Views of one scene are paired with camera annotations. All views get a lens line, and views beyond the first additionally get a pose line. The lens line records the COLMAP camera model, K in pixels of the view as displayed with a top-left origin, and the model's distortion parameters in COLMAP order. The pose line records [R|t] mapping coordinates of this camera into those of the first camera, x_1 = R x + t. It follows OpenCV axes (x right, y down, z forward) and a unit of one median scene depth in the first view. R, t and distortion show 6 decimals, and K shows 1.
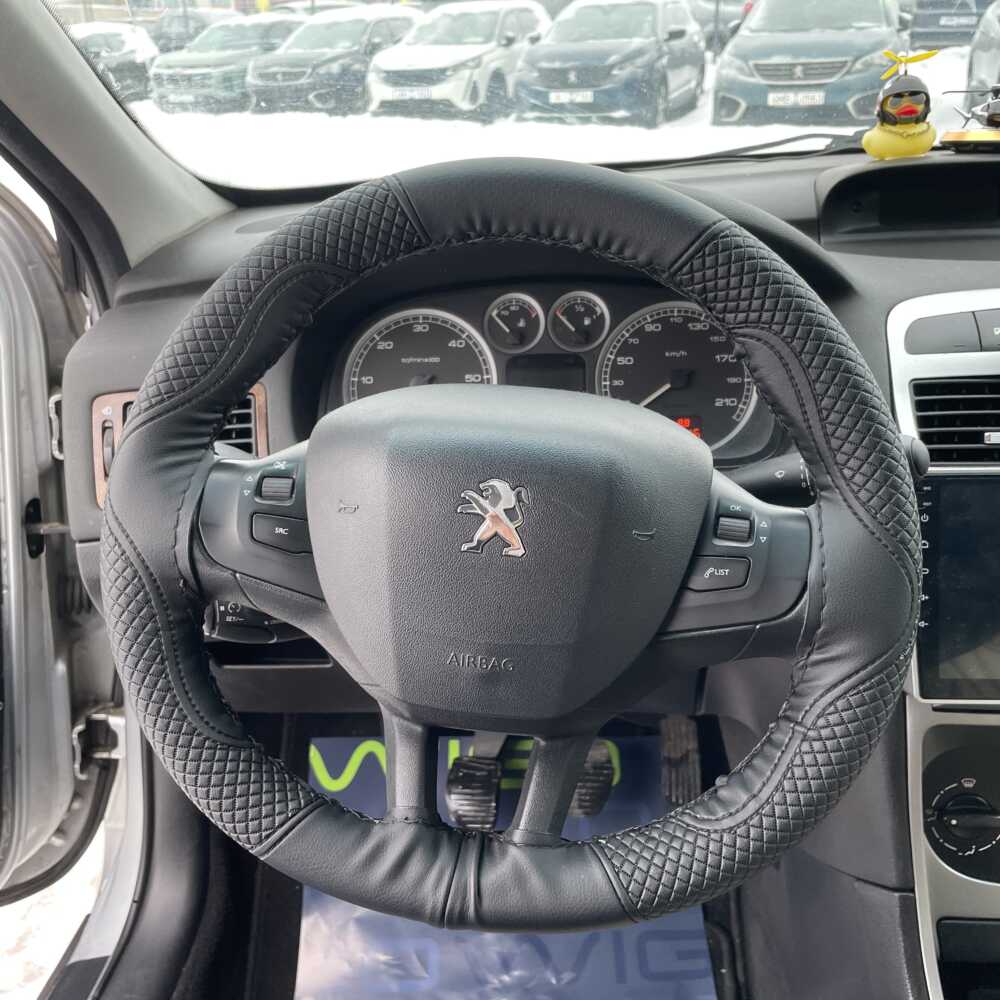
lens RADIAL K [[1026.2, 0, 500.8], [0, 1026.2, 506.6], [0, 0, 1]] dist [0.058288, 0.000000]
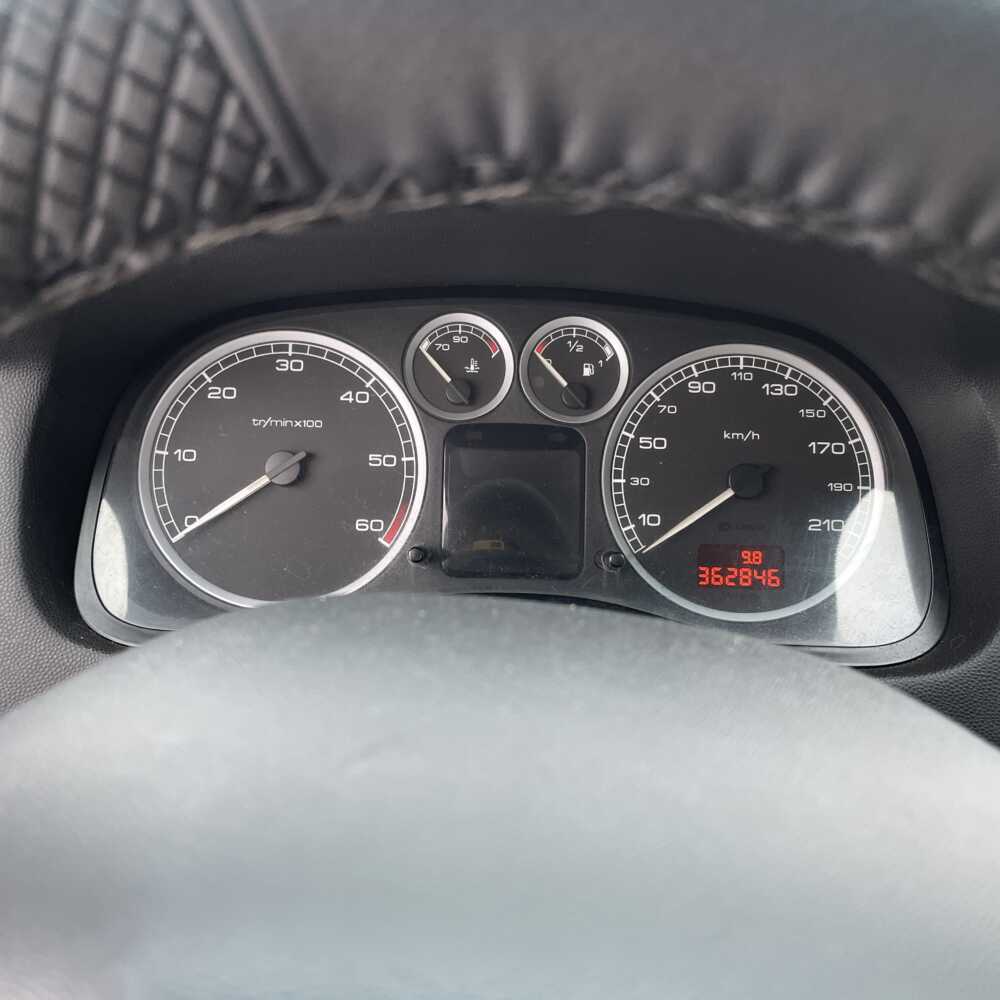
lens RADIAL K [[1026.2, 0, 504.8], [0, 1026.2, 474.2], [0, 0, 1]] dist [0.058288, 0.000000]
pose [[0.991288, 0.036356, 0.126598, -0.031696], [-0.033804, 0.999181, -0.022252, -0.108658], [-0.127303, 0.017779, 0.991704, 0.444356]]
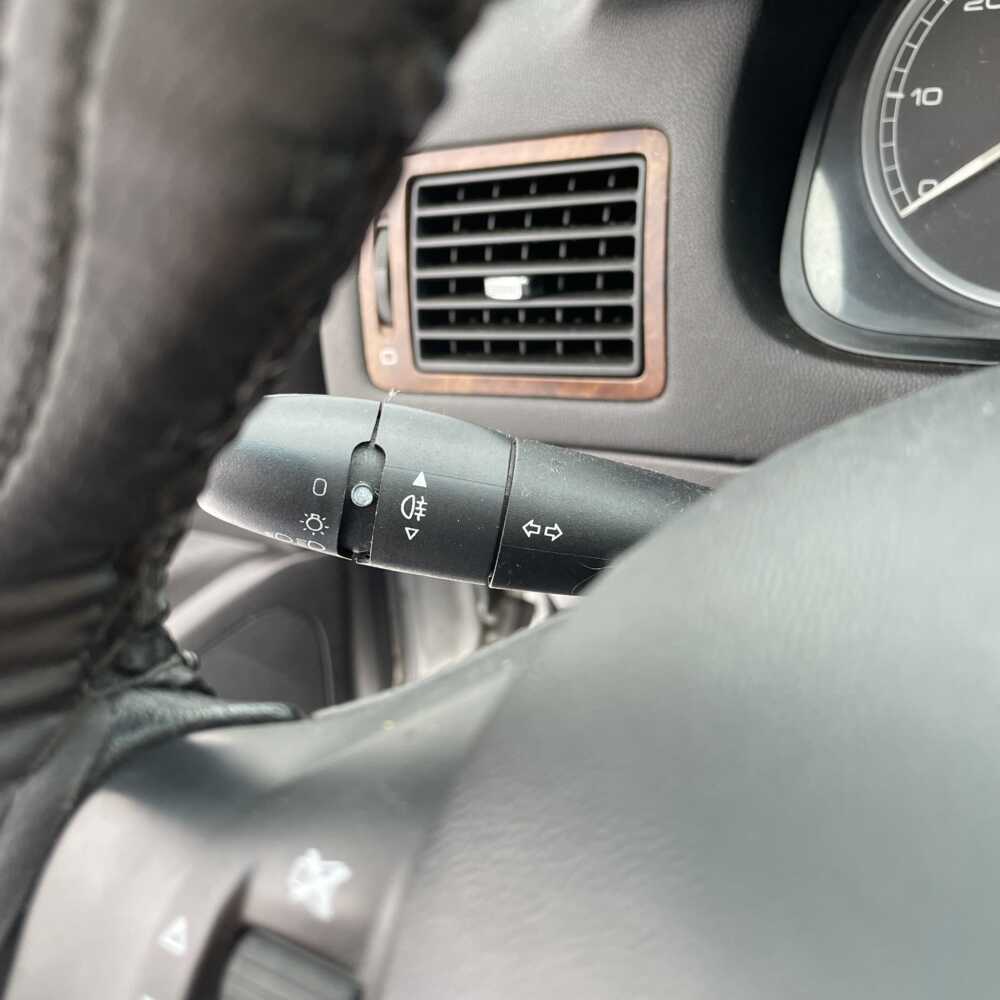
lens RADIAL K [[1026.2, 0, 509.5], [0, 1026.2, 493.6], [0, 0, 1]] dist [0.058288, 0.000000]
pose [[0.870448, 0.143260, -0.470953, -0.056821], [0.009767, 0.951501, 0.307490, -0.103953], [0.492163, -0.272253, 0.826833, 0.539036]]
